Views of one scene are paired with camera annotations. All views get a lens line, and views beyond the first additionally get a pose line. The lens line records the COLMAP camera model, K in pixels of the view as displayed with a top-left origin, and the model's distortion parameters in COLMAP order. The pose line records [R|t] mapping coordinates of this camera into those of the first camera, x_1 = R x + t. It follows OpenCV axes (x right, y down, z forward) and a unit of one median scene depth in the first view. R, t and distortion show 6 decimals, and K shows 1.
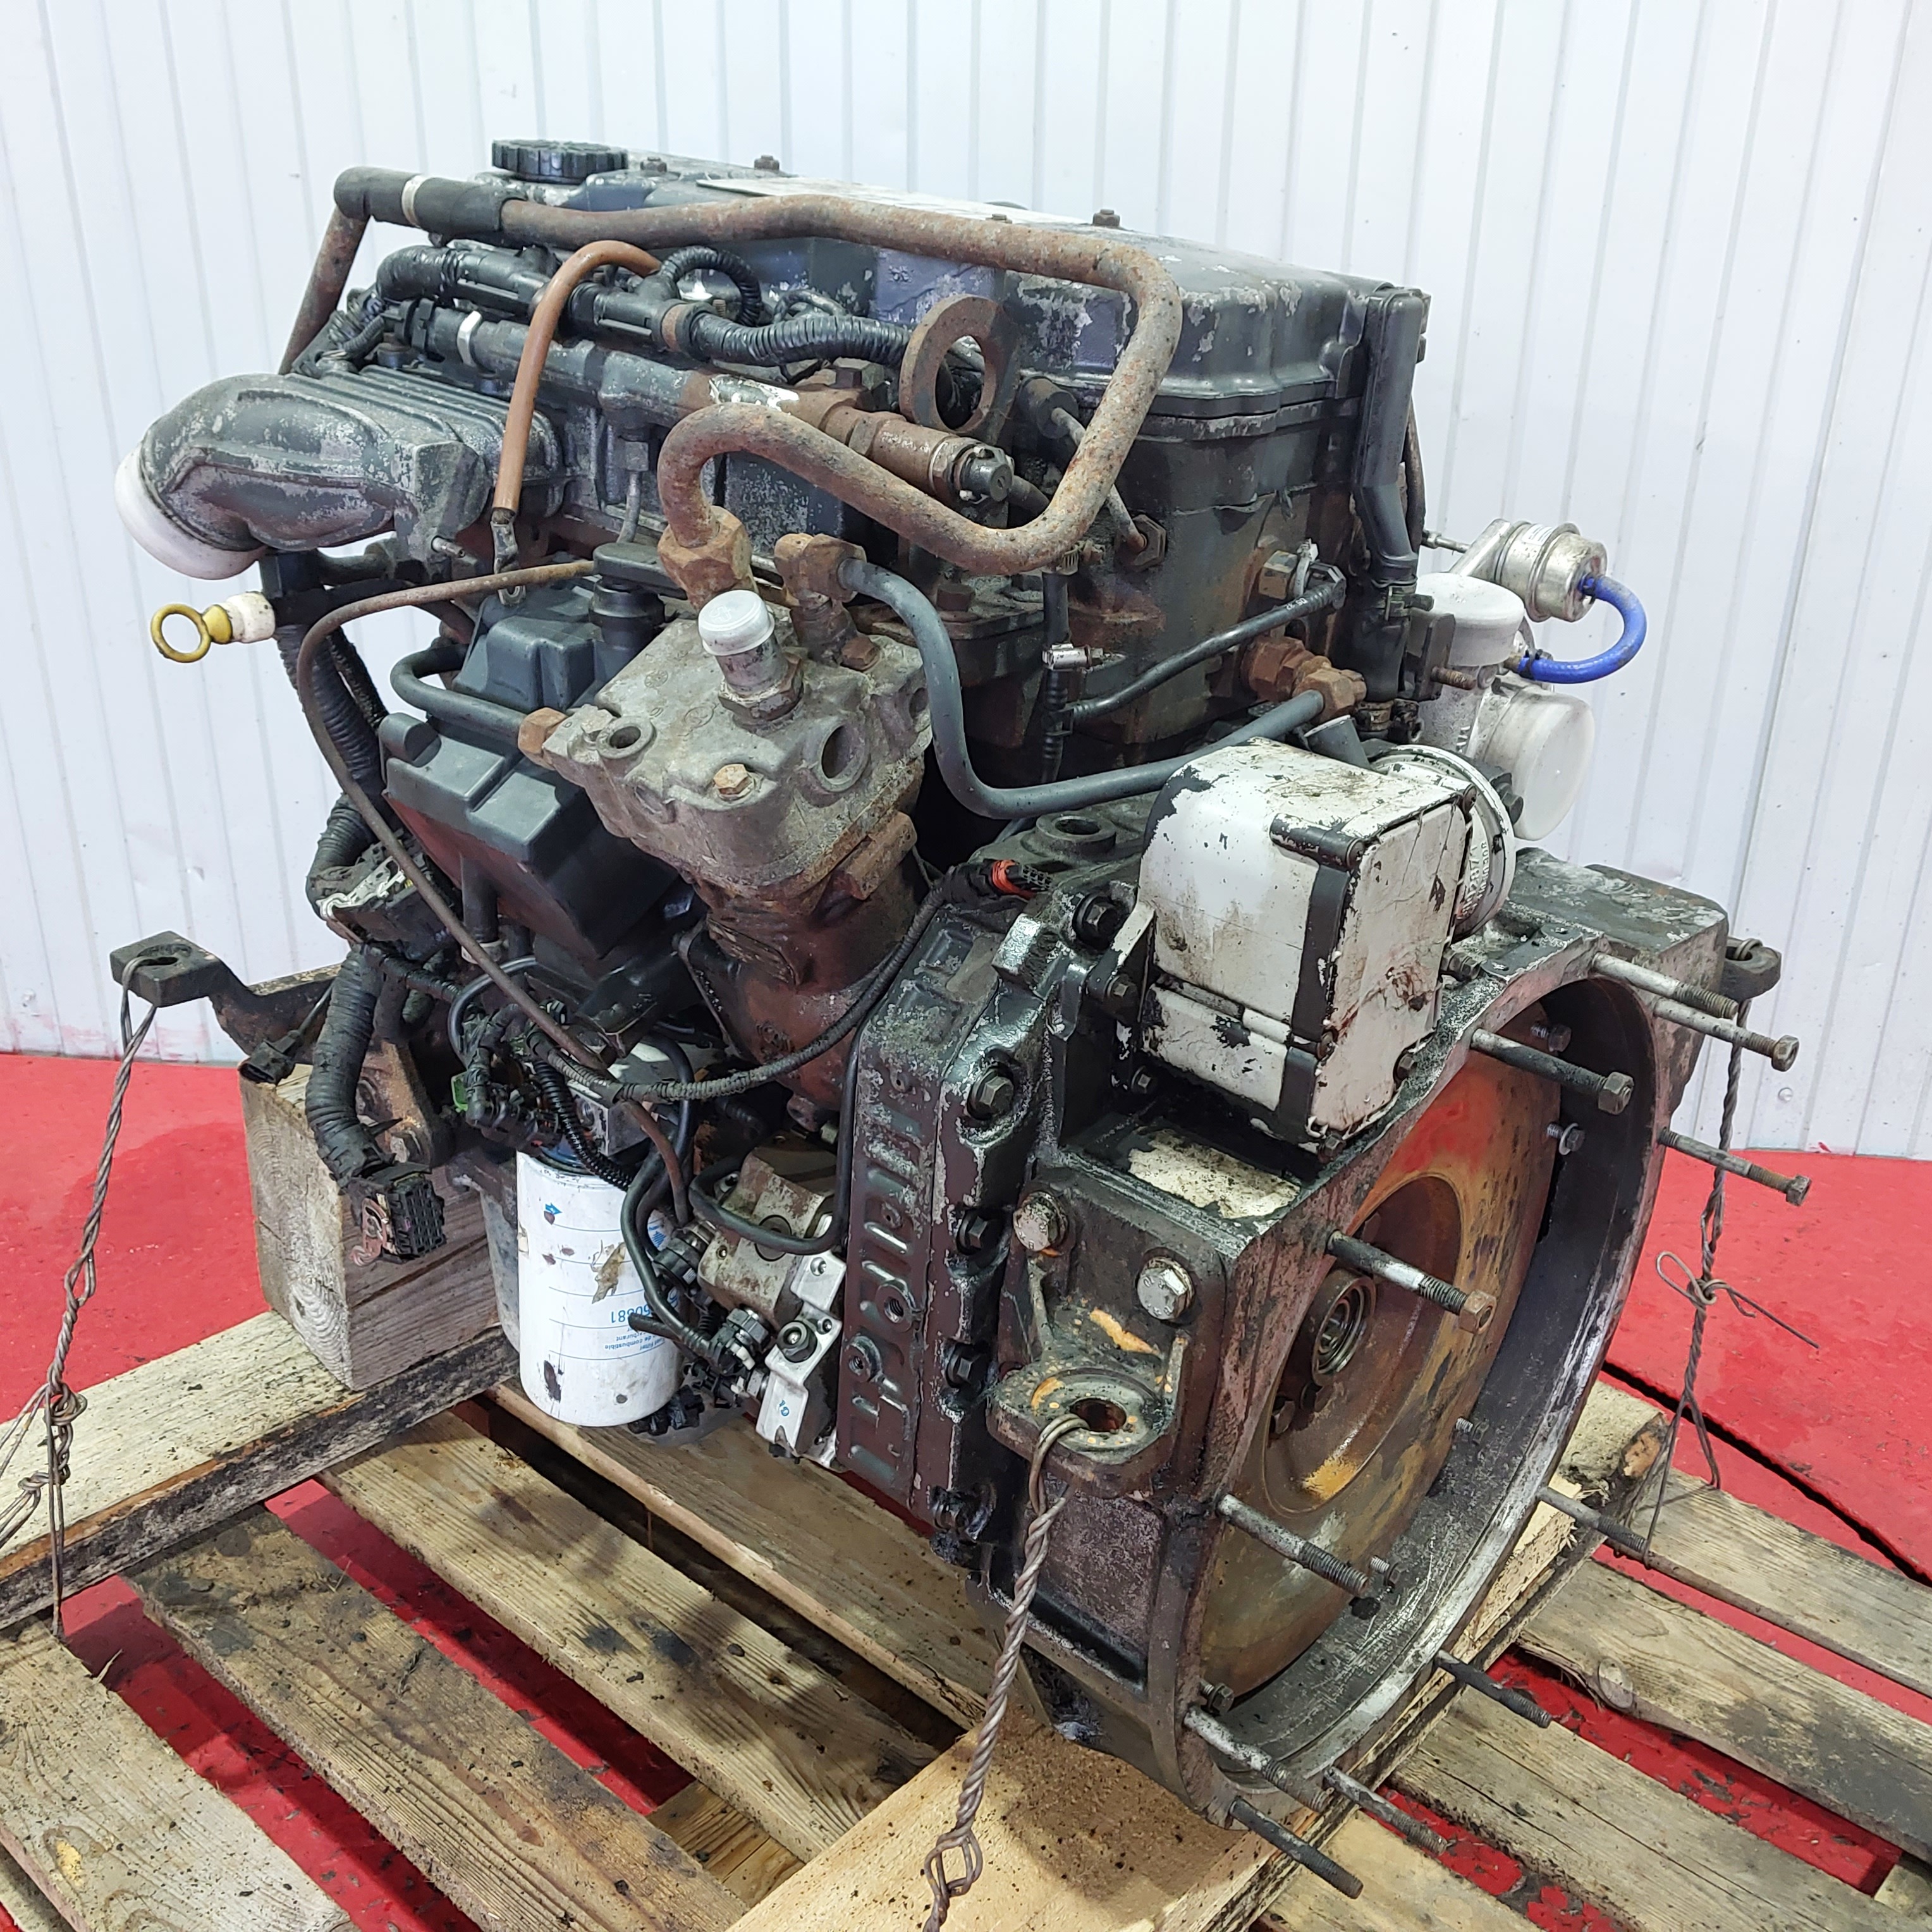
lens RADIAL K [[1996.8, 0, 966.0], [0, 1996.8, 966.0], [0, 0, 1]] dist [0.232493, -0.807633]
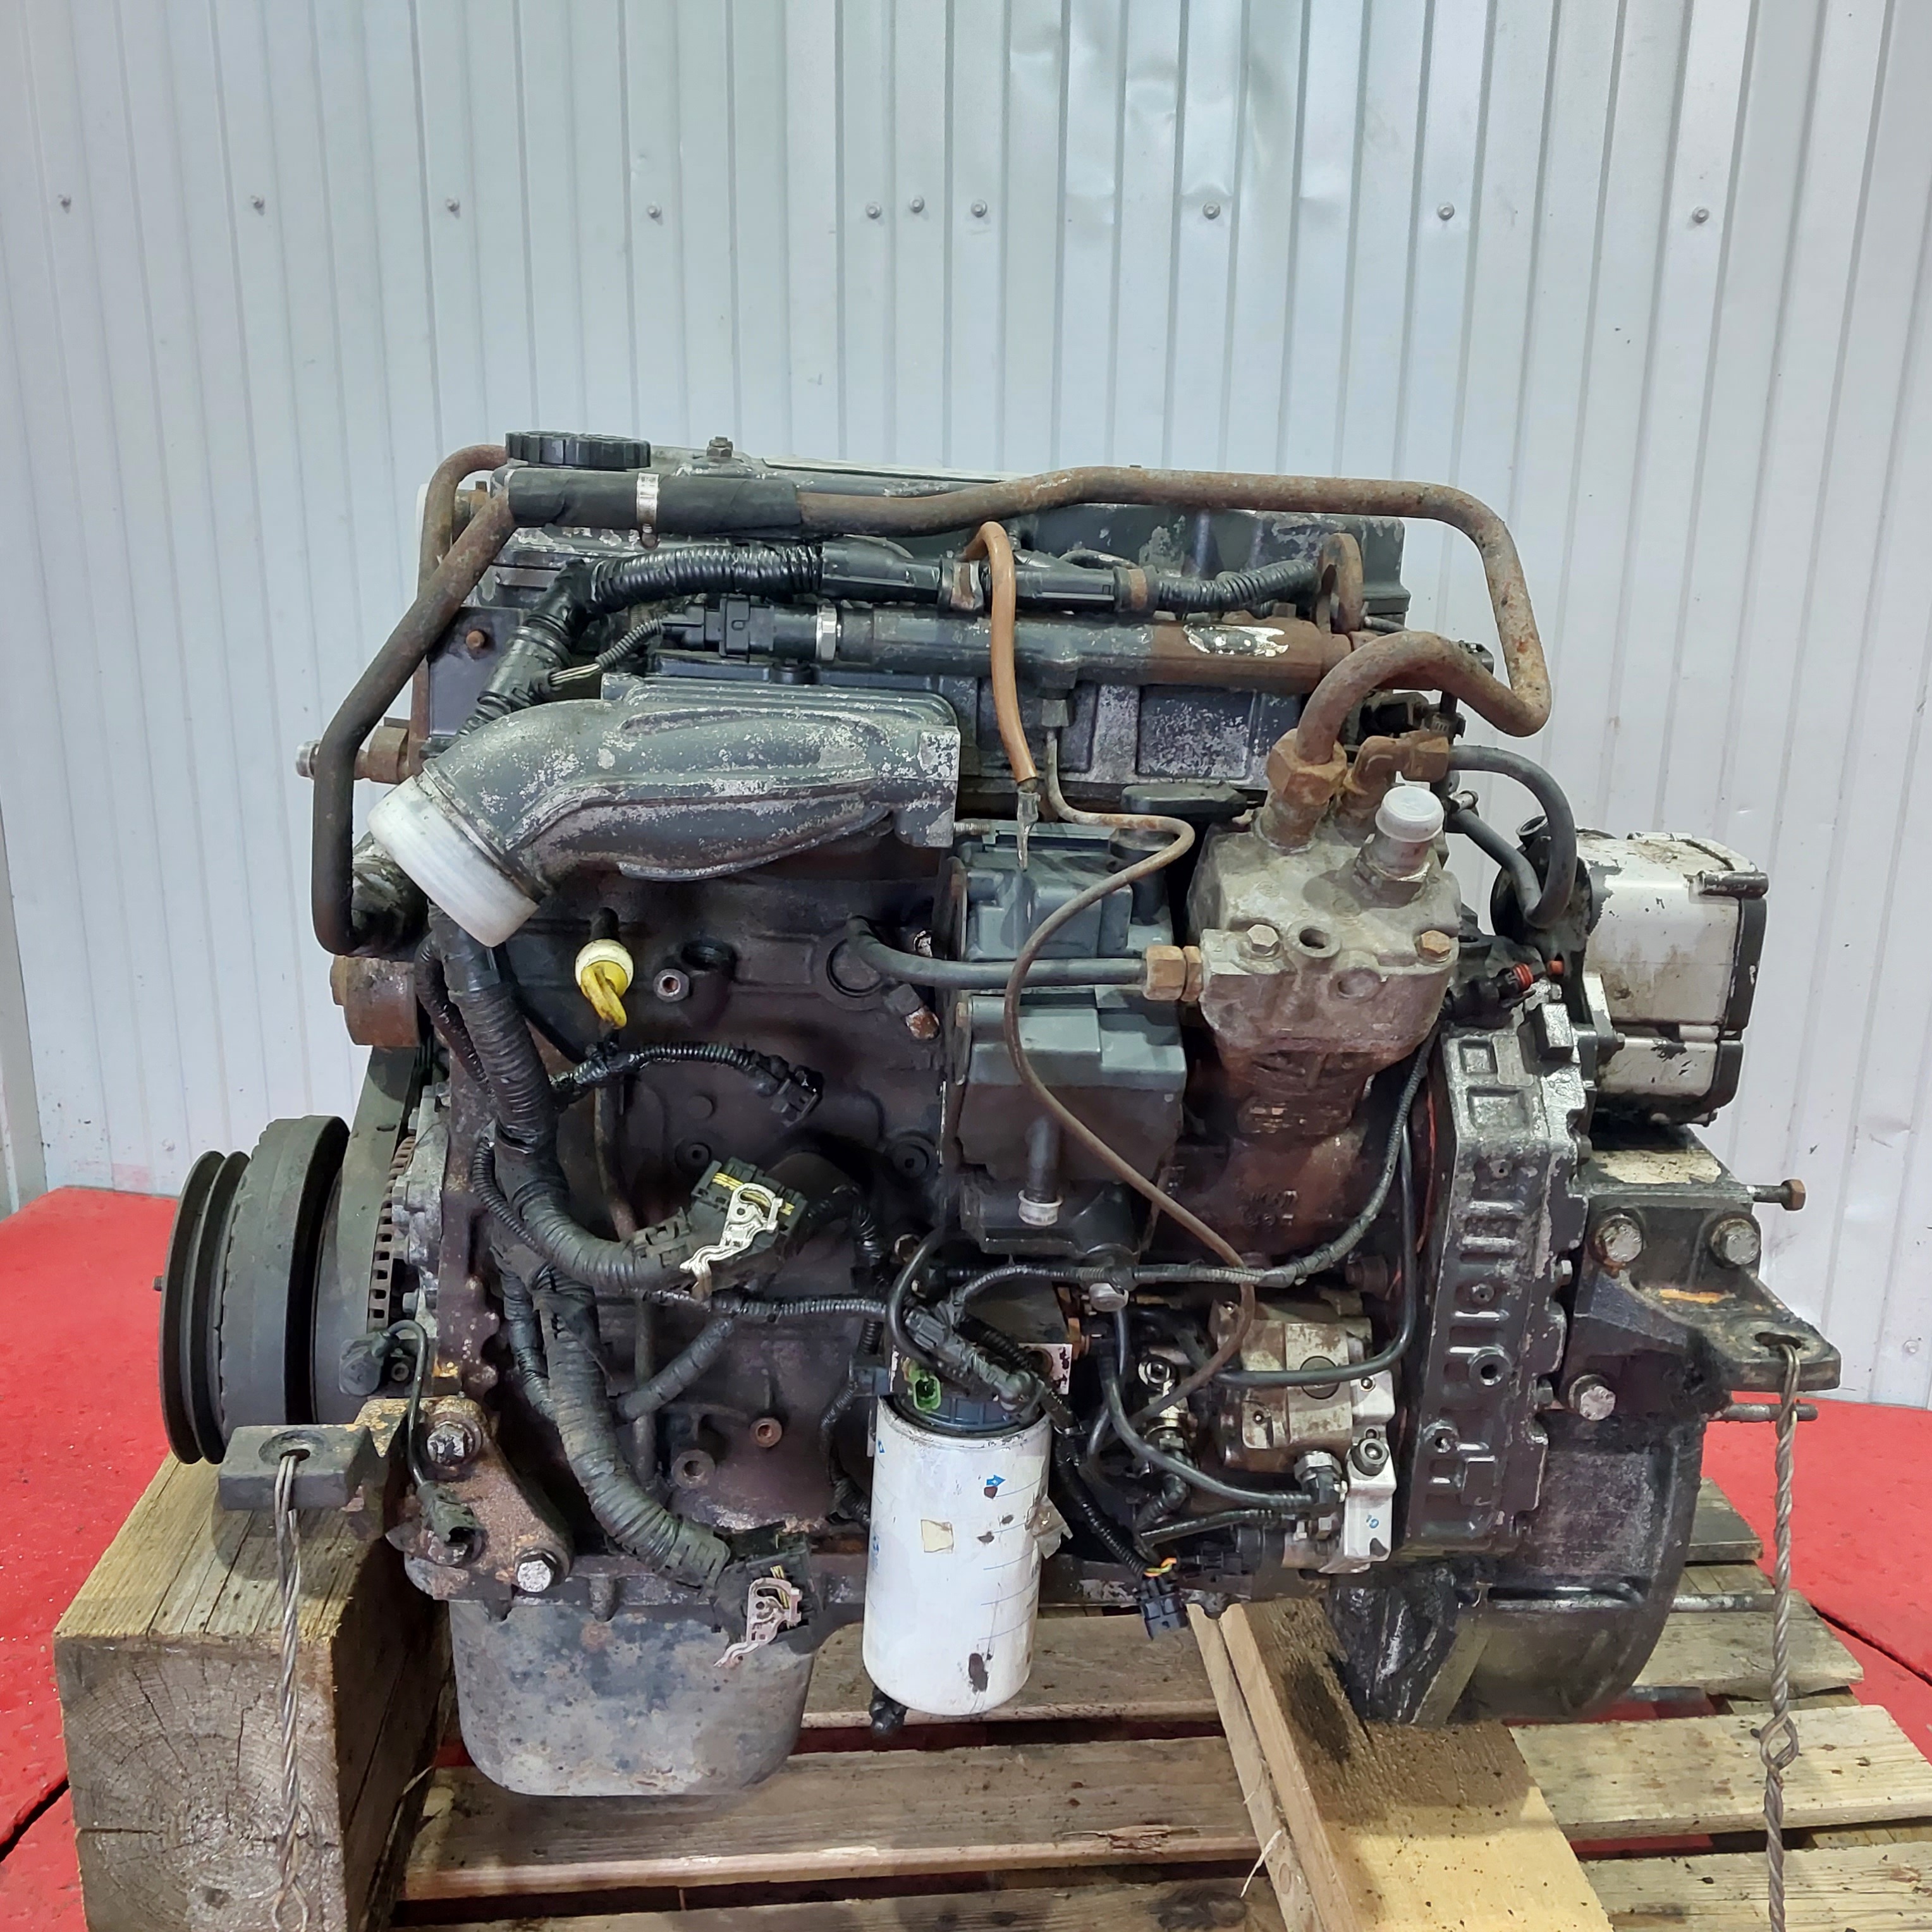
lens RADIAL K [[2063.3, 0, 958.3], [0, 2063.3, 929.7], [0, 0, 1]] dist [0.009623, 0.001573]
pose [[0.691290, -0.222629, 0.687426, -0.995569], [0.301102, 0.953573, 0.006028, -0.170446], [-0.656853, 0.202818, 0.726230, 0.280031]]
